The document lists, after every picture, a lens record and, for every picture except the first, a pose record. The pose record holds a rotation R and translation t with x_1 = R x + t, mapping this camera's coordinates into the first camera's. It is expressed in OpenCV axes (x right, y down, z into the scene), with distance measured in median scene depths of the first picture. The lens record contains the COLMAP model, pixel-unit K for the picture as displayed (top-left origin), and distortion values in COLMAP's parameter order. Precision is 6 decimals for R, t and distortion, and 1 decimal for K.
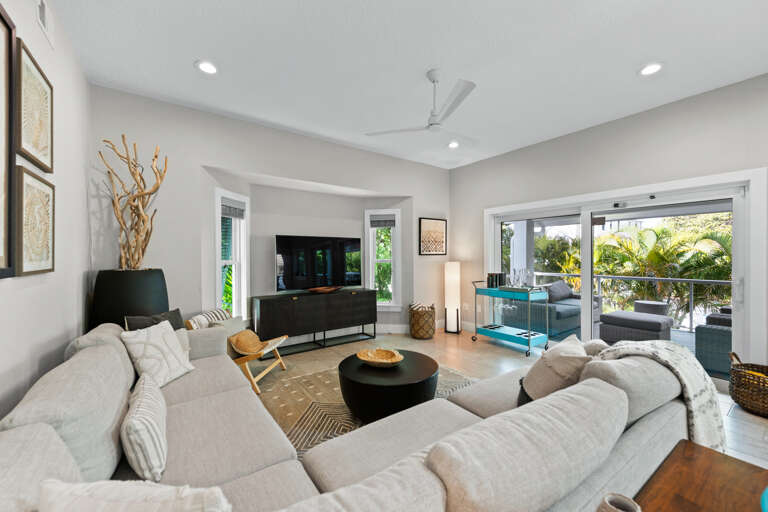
lens RADIAL K [[303.4, 0, 384.0], [0, 303.4, 256.0], [0, 0, 1]] dist [0.000862, 0.000059]
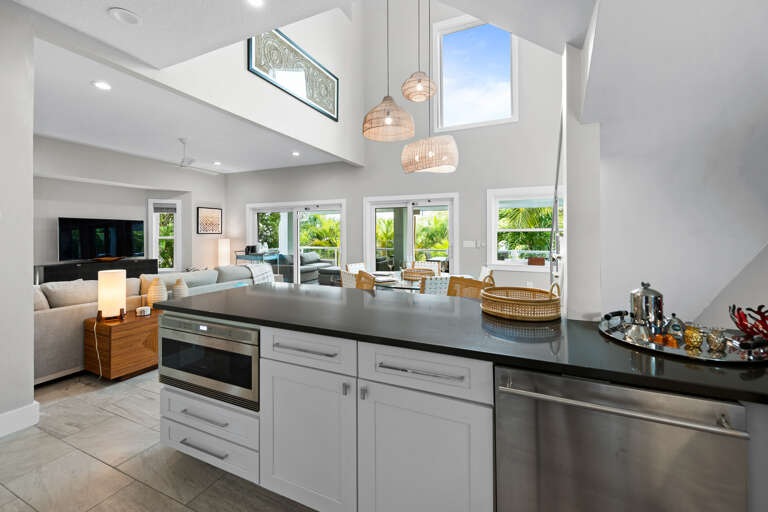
lens RADIAL K [[318.5, 0, 394.7], [0, 318.5, 235.4], [0, 0, 1]] dist [-0.000401, -0.000048]
pose [[0.857721, 0.002322, 0.514110, 0.150563], [-0.002649, 0.999996, -0.000098, 0.002528], [-0.514108, -0.001278, 0.857724, -0.767306]]
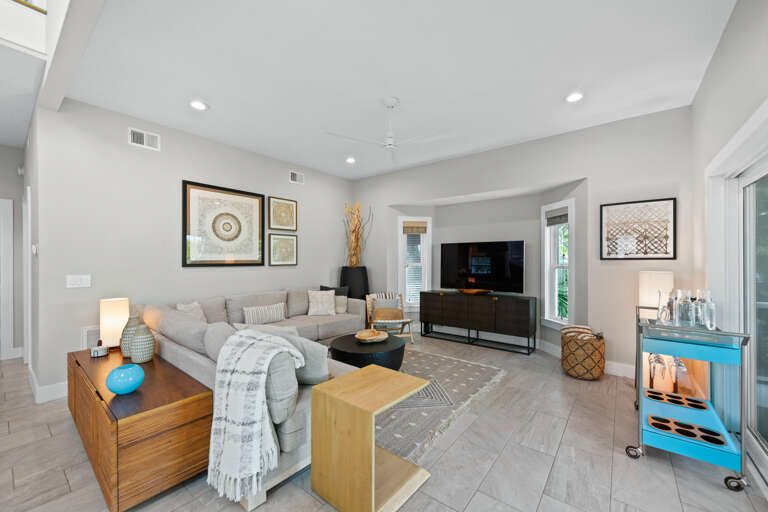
lens RADIAL K [[301.3, 0, 389.7], [0, 301.3, 260.4], [0, 0, 1]] dist [0.002060, 0.000207]
pose [[0.287493, 0.002771, -0.957779, 0.666829], [-0.002885, 0.999994, 0.002028, -0.000876], [0.957778, 0.002180, 0.287500, 0.364033]]
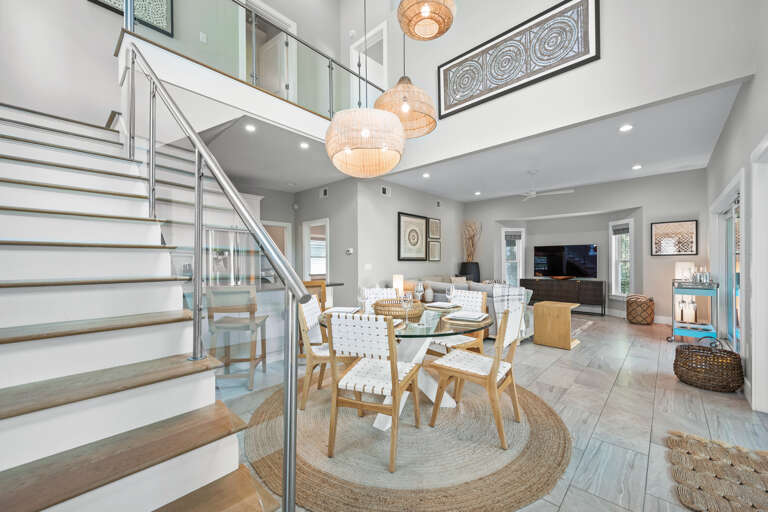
lens RADIAL K [[306.3, 0, 385.5], [0, 306.3, 262.3], [0, 0, 1]] dist [-0.000805, -0.000182]
pose [[0.205347, -0.000270, -0.978689, 1.107927], [-0.000946, 0.999999, -0.000474, 0.025967], [0.978689, 0.001023, 0.205347, -0.246386]]
